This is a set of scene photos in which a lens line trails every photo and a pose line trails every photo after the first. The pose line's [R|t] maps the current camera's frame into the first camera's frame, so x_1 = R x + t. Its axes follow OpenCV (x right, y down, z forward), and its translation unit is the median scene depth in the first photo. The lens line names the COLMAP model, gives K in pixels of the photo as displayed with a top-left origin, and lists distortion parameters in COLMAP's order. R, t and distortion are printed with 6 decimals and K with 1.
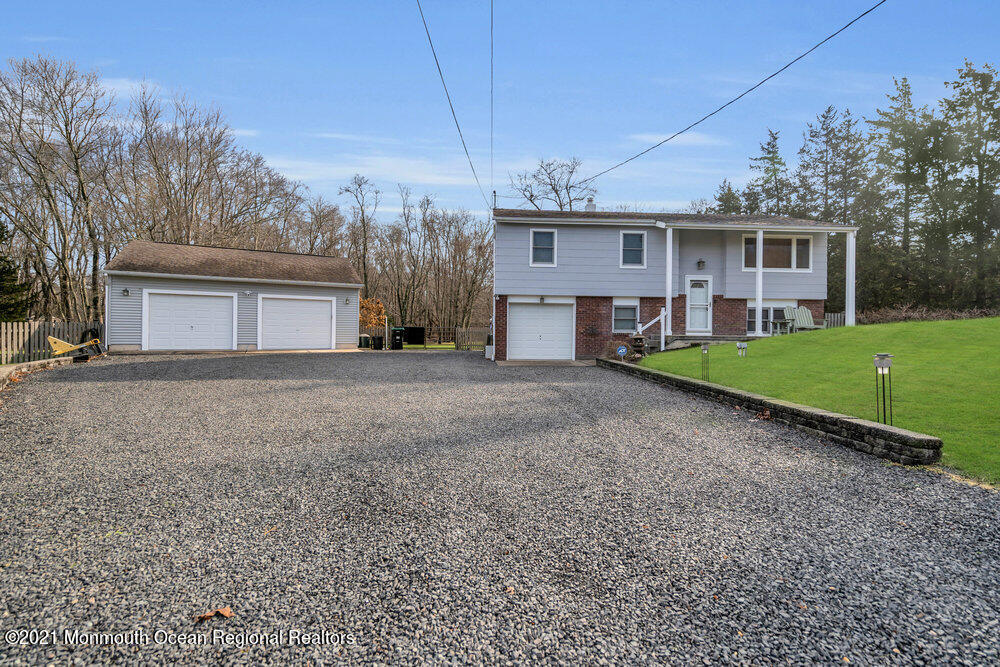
lens RADIAL K [[435.1, 0, 510.6], [0, 435.1, 331.9], [0, 0, 1]] dist [-0.014272, 0.000028]
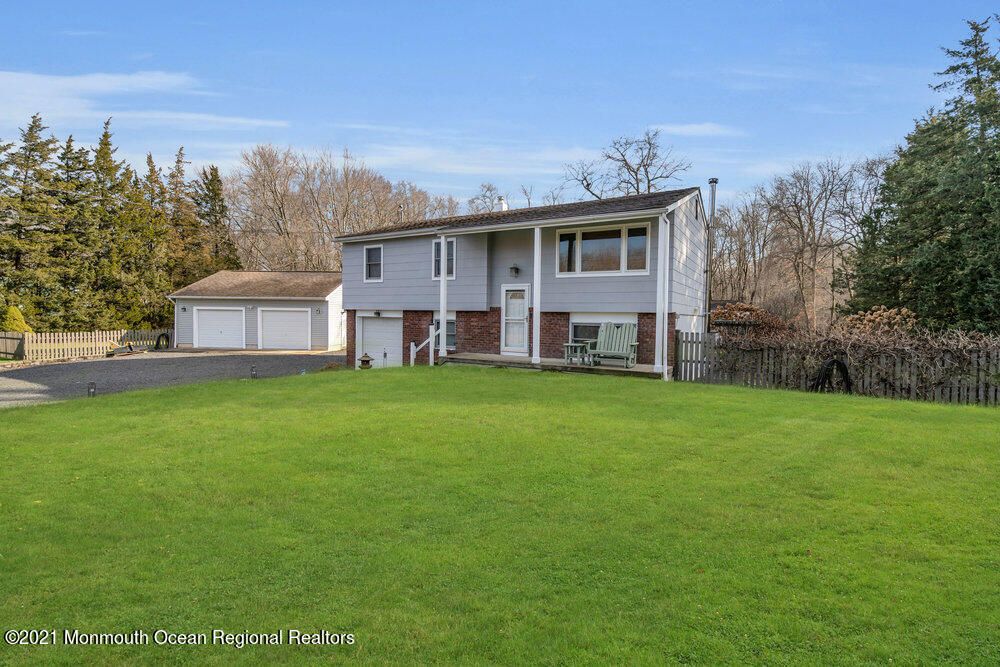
lens RADIAL K [[435.1, 0, 510.6], [0, 435.1, 331.9], [0, 0, 1]] dist [-0.014272, 0.000028]
pose [[0.857995, 0.020938, -0.513231, 0.863217], [-0.007081, 0.999556, 0.028942, -0.063314], [0.513609, -0.021198, 0.857762, 0.278239]]
